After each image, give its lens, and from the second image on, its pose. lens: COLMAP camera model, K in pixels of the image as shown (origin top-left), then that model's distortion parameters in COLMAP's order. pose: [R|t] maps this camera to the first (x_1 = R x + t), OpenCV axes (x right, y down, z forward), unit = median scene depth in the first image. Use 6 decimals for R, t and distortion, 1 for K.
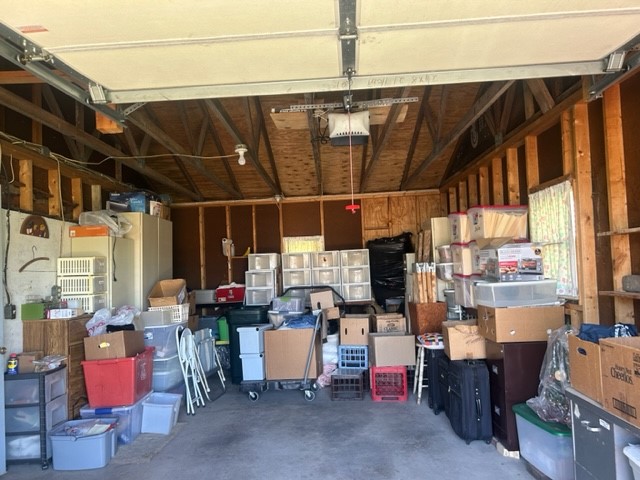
lens RADIAL K [[482.8, 0, 320.0], [0, 482.8, 240.0], [0, 0, 1]] dist [0.061681, -0.083087]
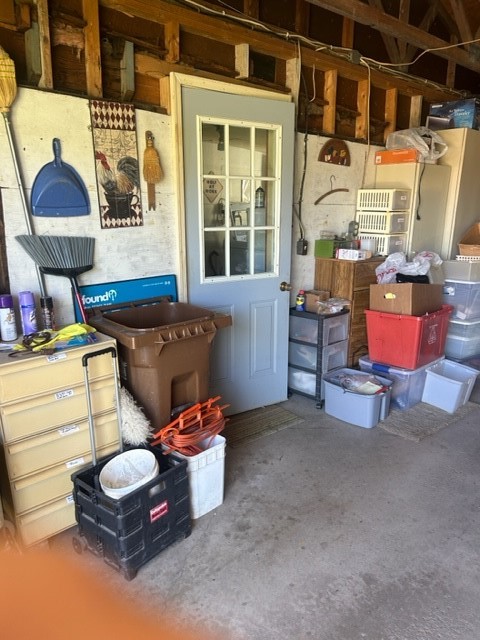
lens RADIAL K [[482.8, 0, 240.6], [0, 482.8, 324.1], [0, 0, 1]] dist [0.061681, -0.083087]
pose [[0.682600, 0.217546, -0.697661, -0.012225], [0.008777, 0.952155, 0.305490, -0.002187], [0.730739, -0.214651, 0.648031, 0.234189]]
